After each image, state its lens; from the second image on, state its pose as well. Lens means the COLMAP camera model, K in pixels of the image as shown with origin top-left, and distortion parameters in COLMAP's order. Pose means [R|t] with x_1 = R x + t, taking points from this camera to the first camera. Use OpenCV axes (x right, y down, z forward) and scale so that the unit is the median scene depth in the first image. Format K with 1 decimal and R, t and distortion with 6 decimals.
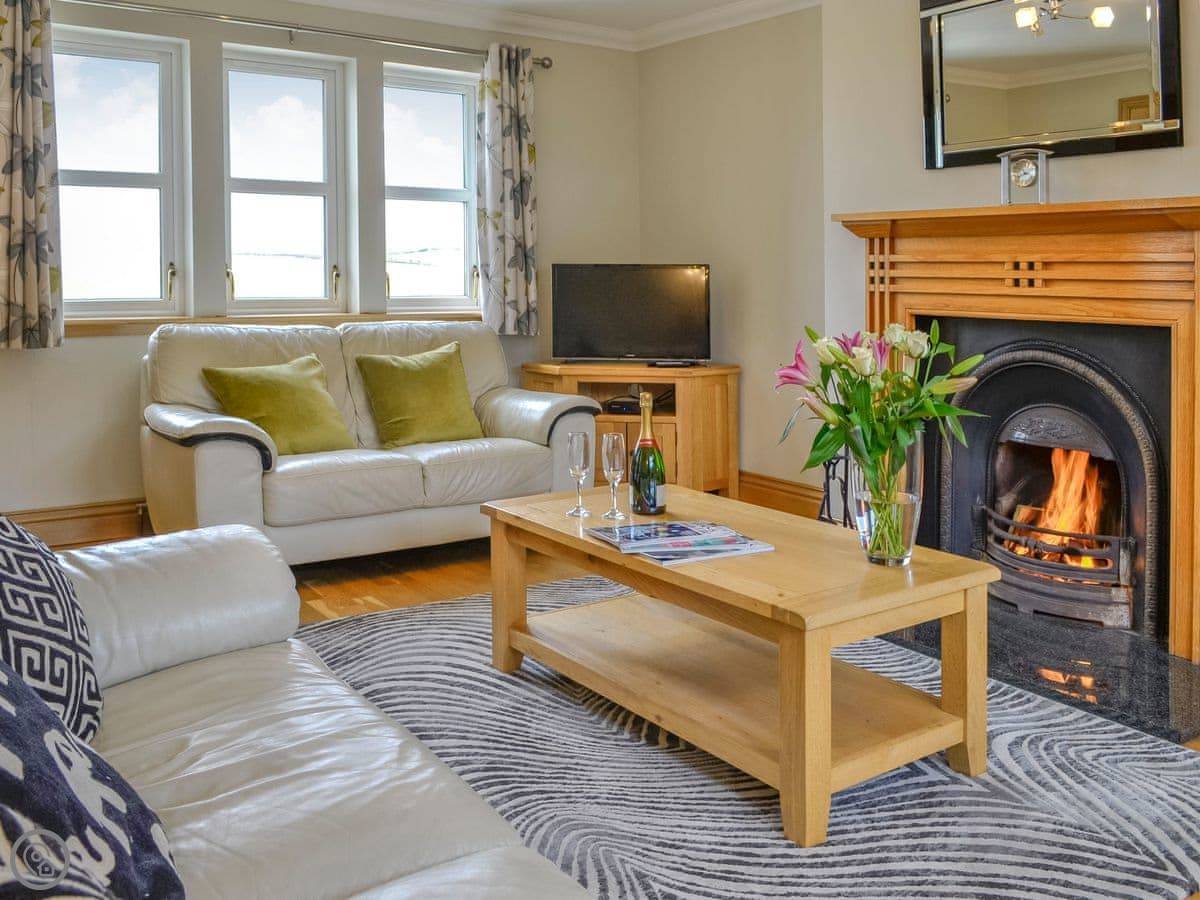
lens RADIAL K [[1107.3, 0, 574.8], [0, 1107.3, 449.6], [0, 0, 1]] dist [-0.037395, -0.009498]
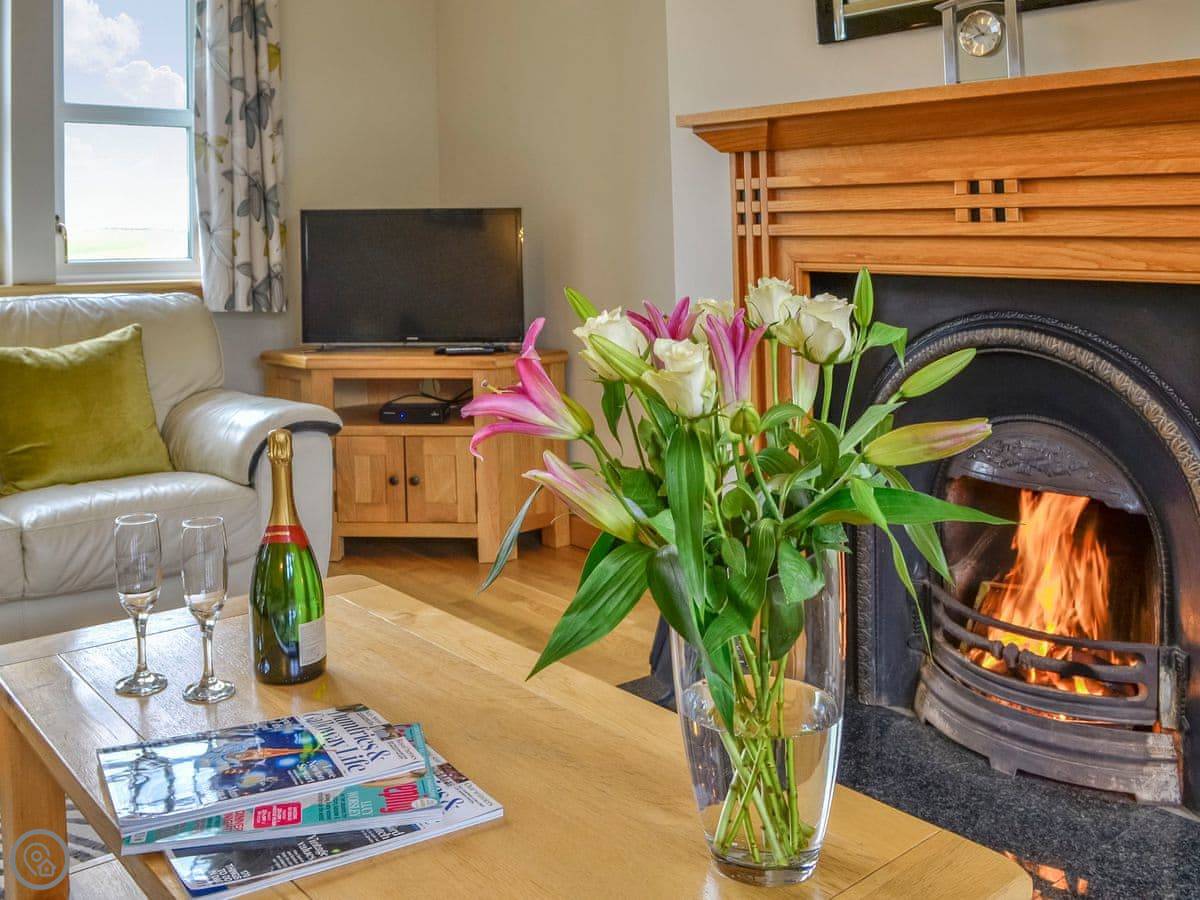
lens RADIAL K [[1126.6, 0, 598.6], [0, 1126.6, 408.7], [0, 0, 1]] dist [-0.091453, 0.001720]
pose [[0.993116, -0.021737, 0.115096, 0.114752], [0.023297, 0.999654, -0.012222, -0.039906], [-0.114791, 0.014820, 0.993279, 0.383012]]
